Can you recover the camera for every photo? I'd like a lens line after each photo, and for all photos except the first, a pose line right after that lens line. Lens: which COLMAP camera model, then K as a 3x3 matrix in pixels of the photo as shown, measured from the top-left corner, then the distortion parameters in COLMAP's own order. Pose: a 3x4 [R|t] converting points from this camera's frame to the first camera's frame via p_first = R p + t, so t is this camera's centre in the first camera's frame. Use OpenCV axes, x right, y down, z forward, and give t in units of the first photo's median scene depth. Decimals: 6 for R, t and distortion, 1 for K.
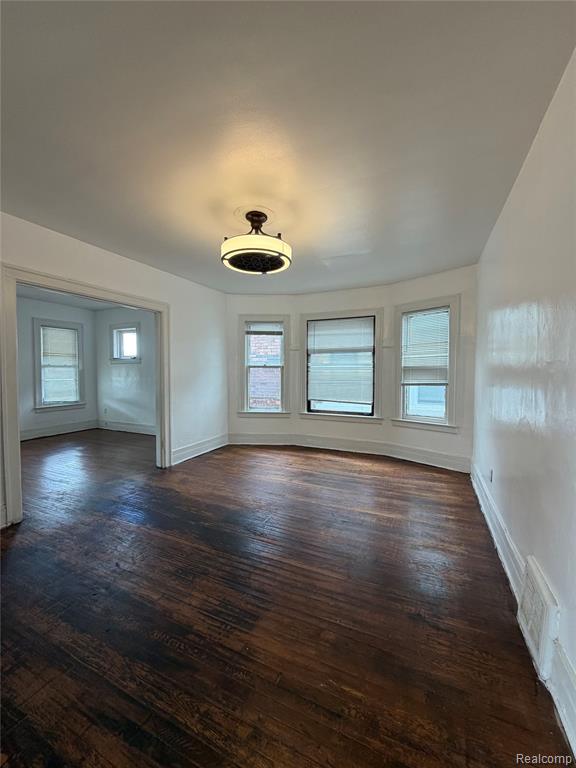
lens RADIAL K [[311.7, 0, 288.0], [0, 311.7, 384.0], [0, 0, 1]] dist [-0.001423, 0.000021]
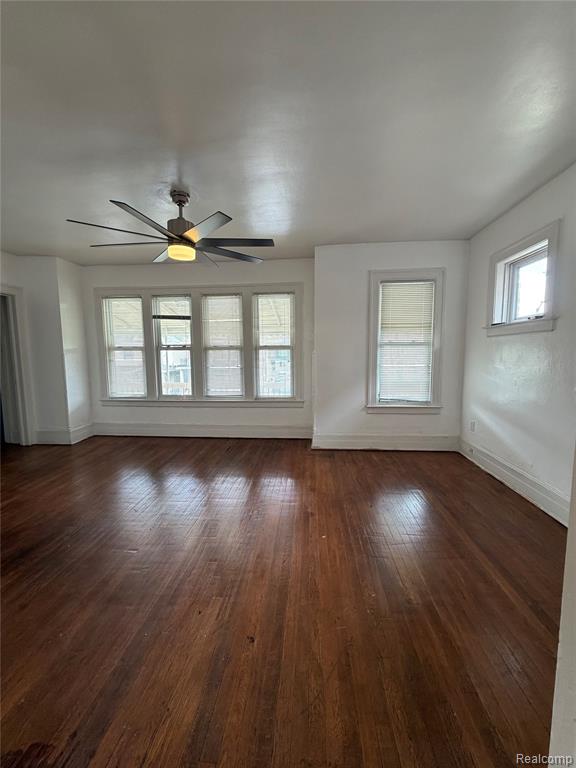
lens RADIAL K [[311.7, 0, 288.0], [0, 311.7, 384.0], [0, 0, 1]] dist [-0.001423, 0.000021]
pose [[0.343363, 0.084933, -0.935355, -0.230702], [-0.029223, 0.996387, 0.079747, -0.021030], [0.938748, -0.000048, 0.344605, 0.593789]]
